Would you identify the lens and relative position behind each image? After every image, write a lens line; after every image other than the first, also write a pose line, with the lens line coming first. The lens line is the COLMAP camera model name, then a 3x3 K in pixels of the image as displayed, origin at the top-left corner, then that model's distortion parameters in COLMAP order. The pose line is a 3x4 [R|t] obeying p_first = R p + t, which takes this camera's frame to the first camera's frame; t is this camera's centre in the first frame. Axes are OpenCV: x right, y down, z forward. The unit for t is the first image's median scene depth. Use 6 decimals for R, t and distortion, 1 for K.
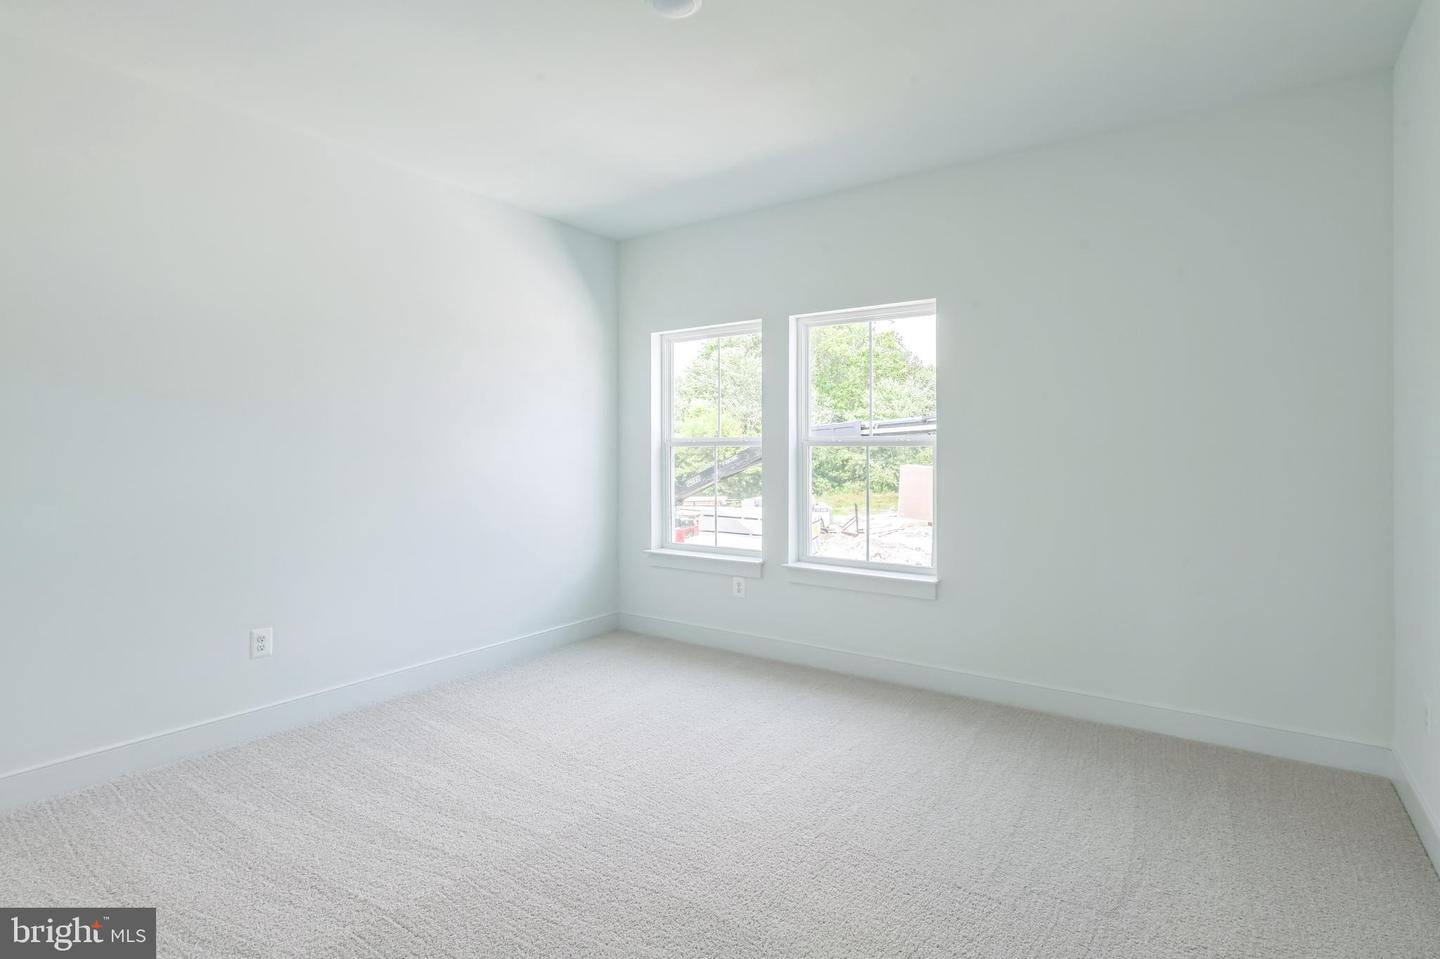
lens RADIAL K [[733.2, 0, 715.5], [0, 733.2, 461.9], [0, 0, 1]] dist [0.002523, 0.000281]
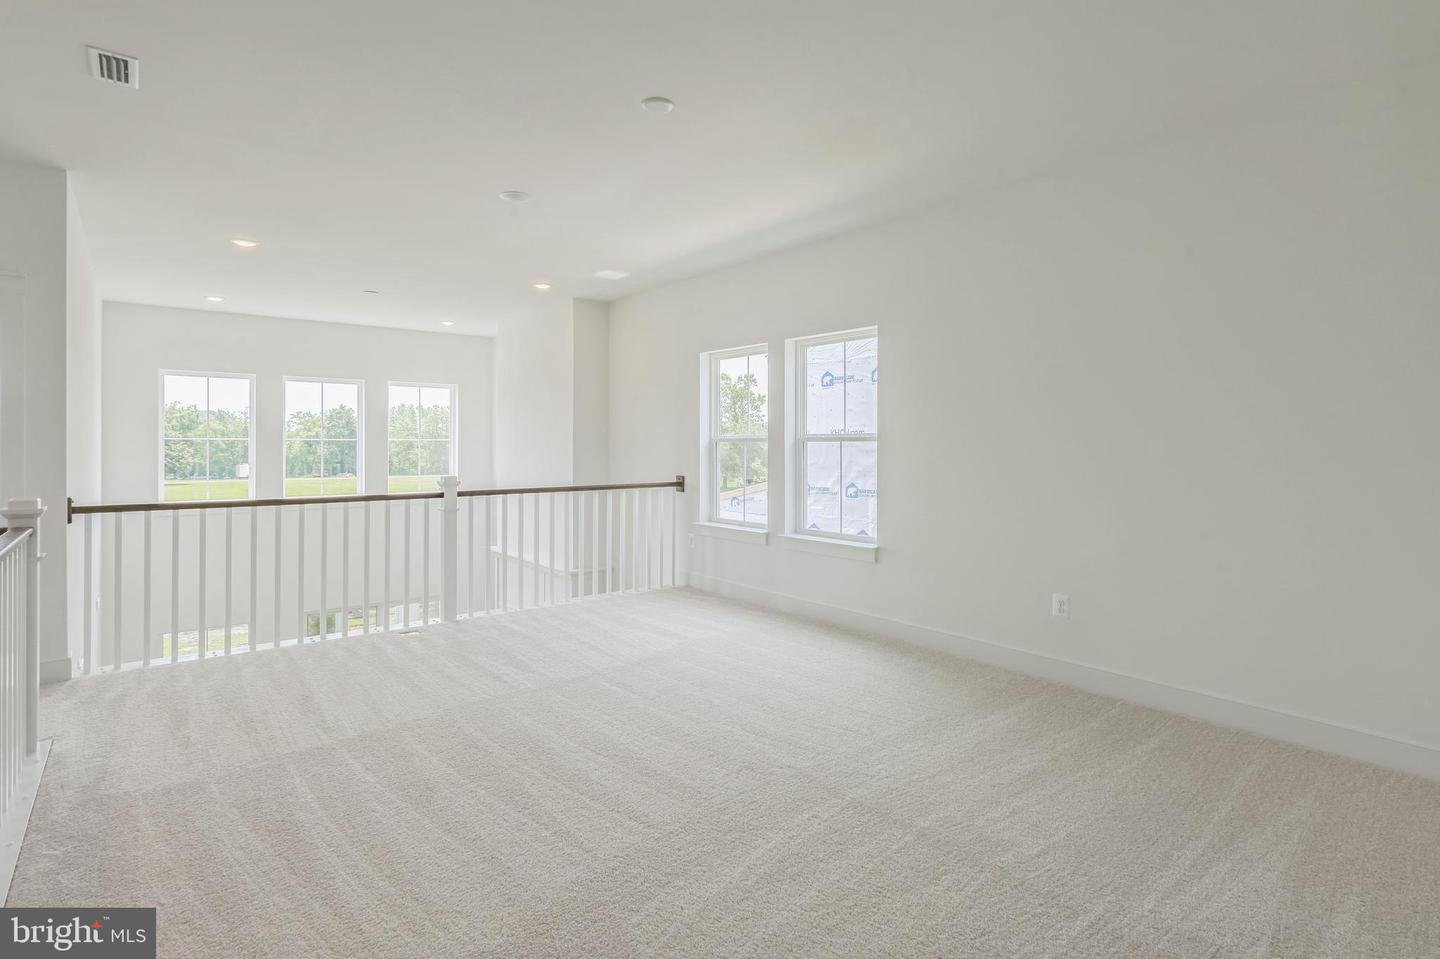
lens RADIAL K [[689.1, 0, 689.6], [0, 689.1, 469.7], [0, 0, 1]] dist [-0.024658, 0.000288]
pose [[0.961113, 0.014082, -0.275795, 0.263010], [-0.008688, 0.999747, 0.020770, 0.003236], [0.276017, -0.017566, 0.960992, -0.189805]]
